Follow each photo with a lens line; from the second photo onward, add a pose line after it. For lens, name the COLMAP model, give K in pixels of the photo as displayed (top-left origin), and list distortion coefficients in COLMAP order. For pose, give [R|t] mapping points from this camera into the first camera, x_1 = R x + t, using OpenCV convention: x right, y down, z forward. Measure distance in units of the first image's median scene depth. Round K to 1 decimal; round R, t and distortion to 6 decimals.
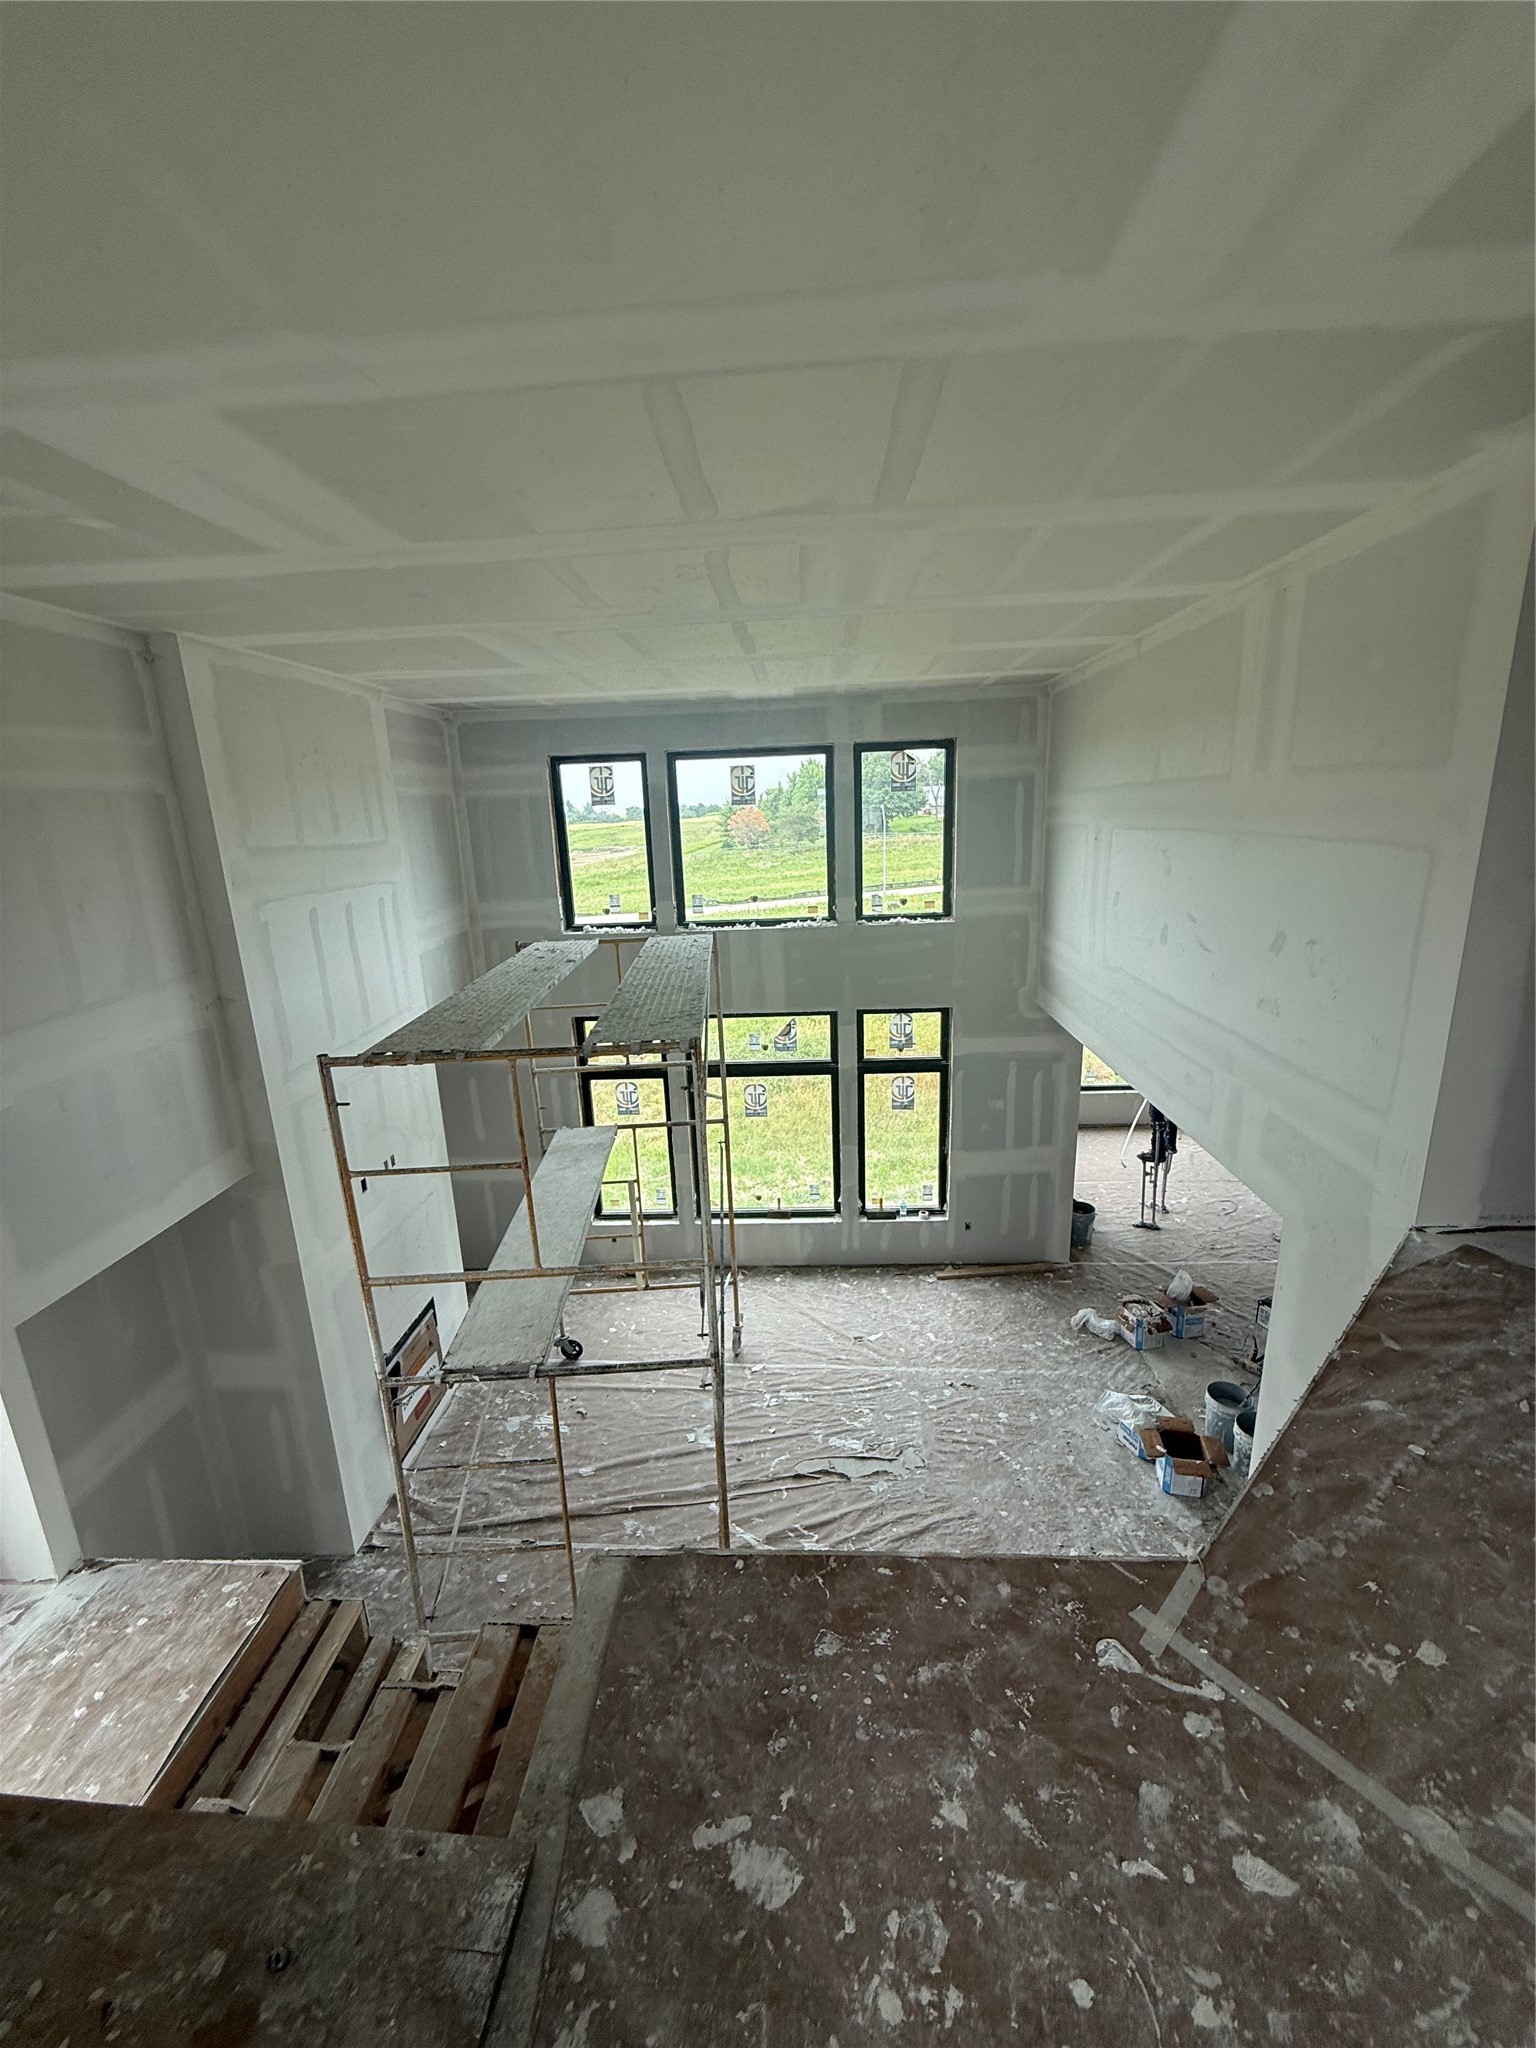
lens RADIAL K [[816.0, 0, 770.0], [0, 816.0, 1022.6], [0, 0, 1]] dist [-0.003652, 0.000196]
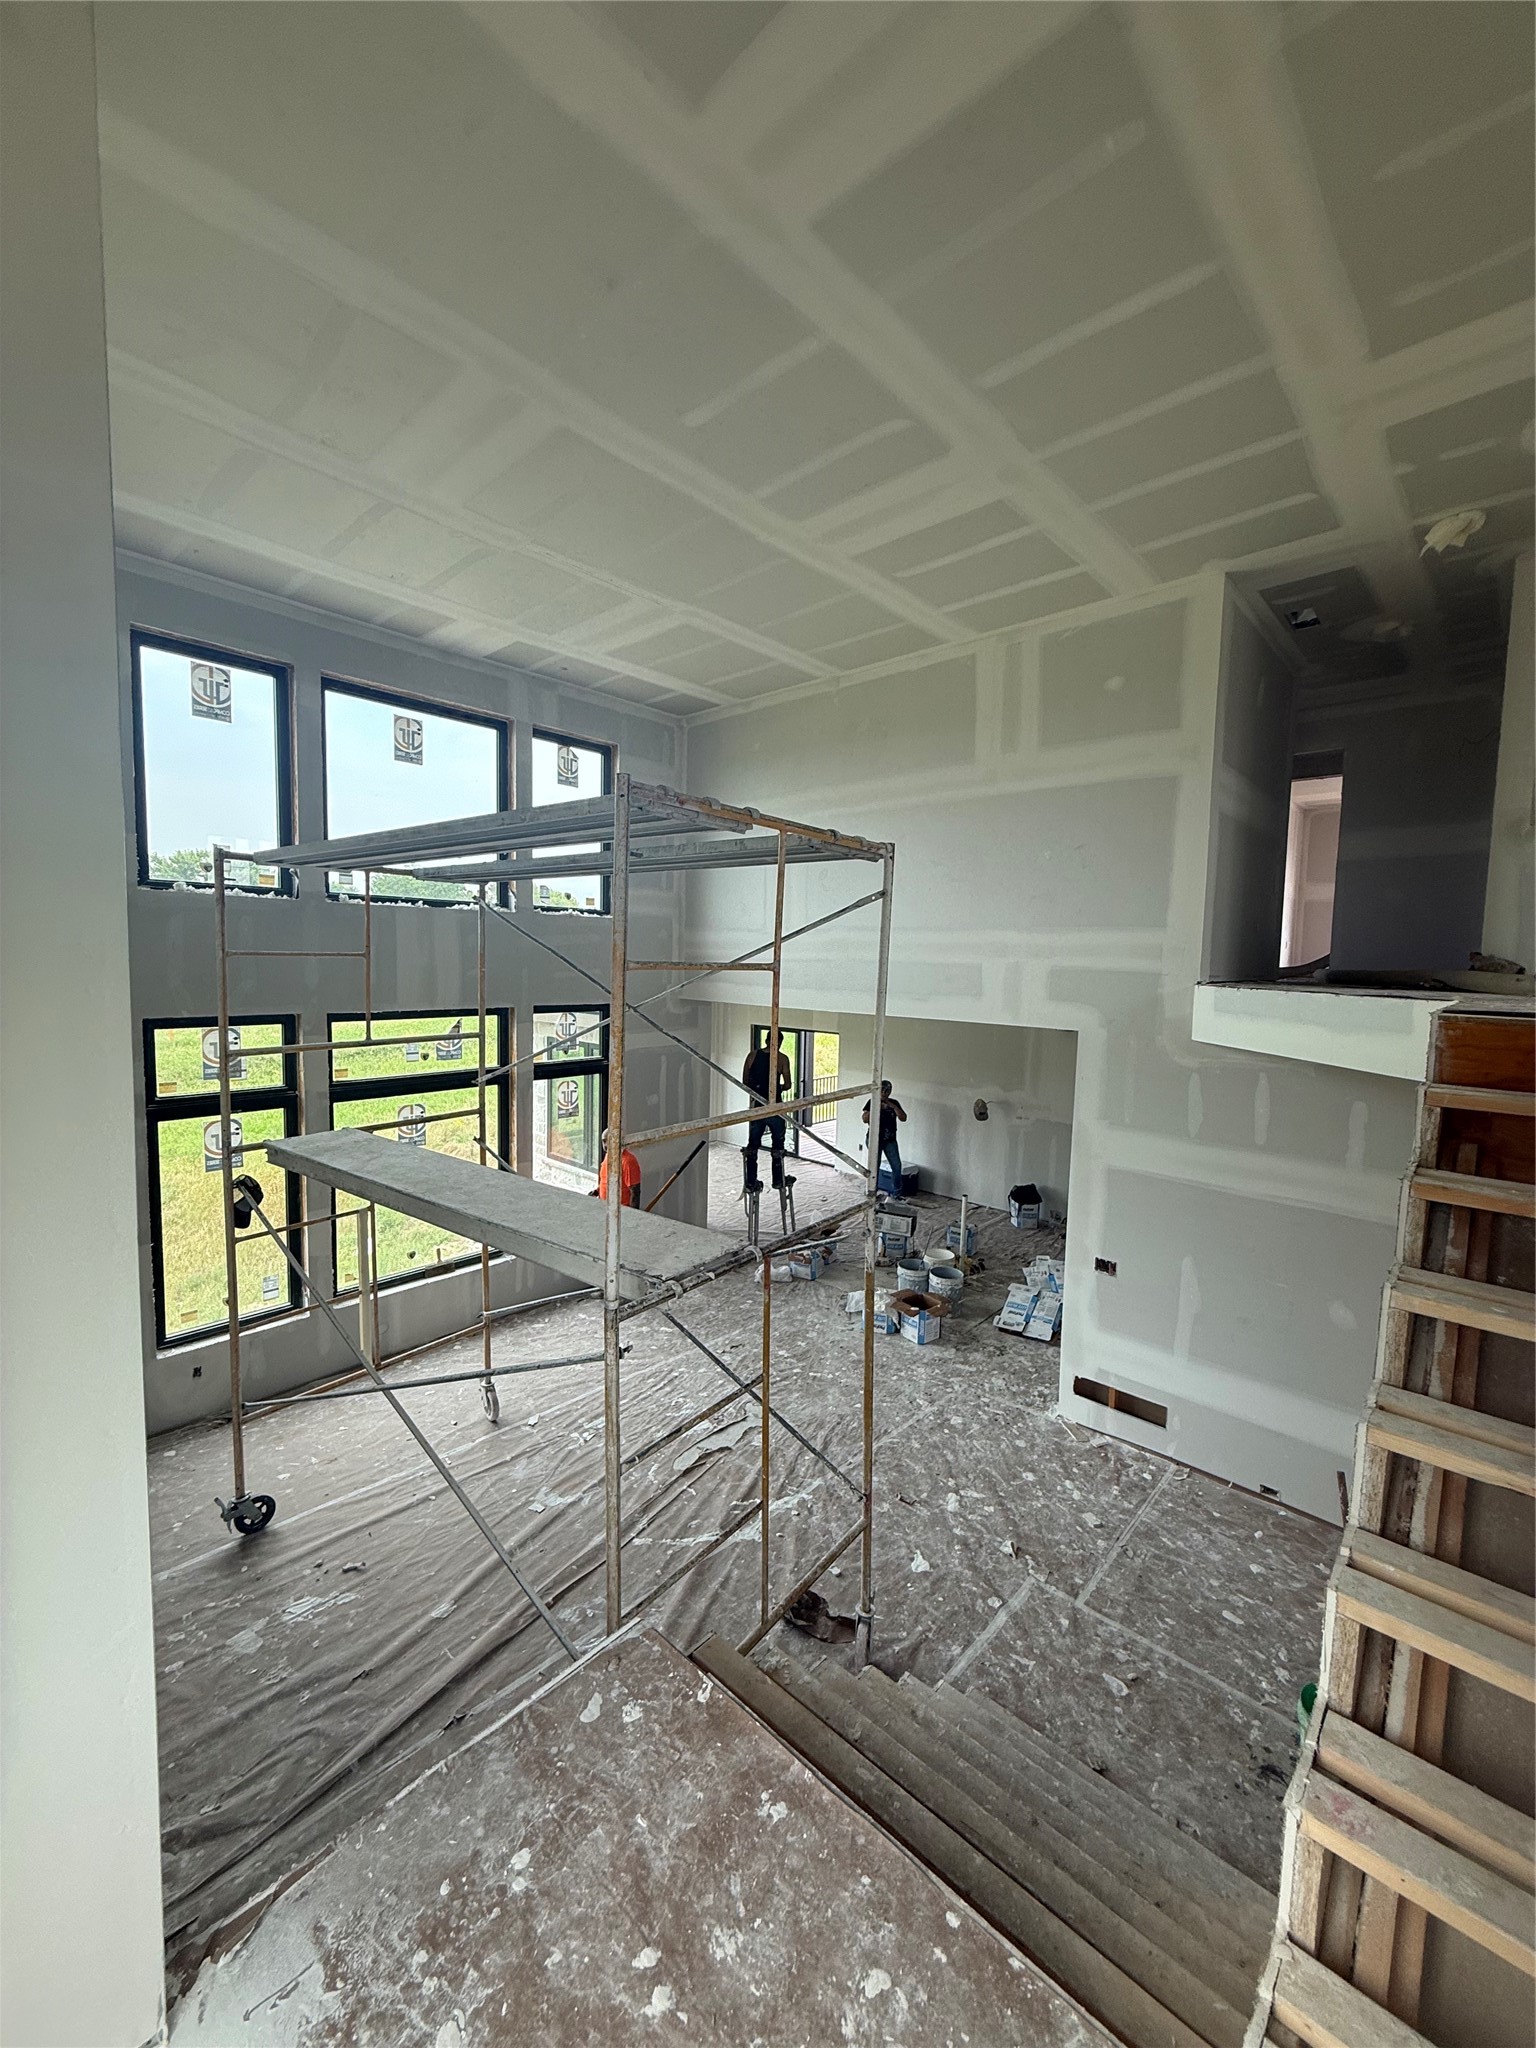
lens RADIAL K [[816.0, 0, 768.2], [0, 816.0, 1019.6], [0, 0, 1]] dist [-0.003652, 0.000196]
pose [[0.641638, -0.005023, 0.766992, -0.446194], [0.147709, 0.982070, -0.117137, 0.152382], [-0.752651, 0.188451, 0.630875, 0.227438]]
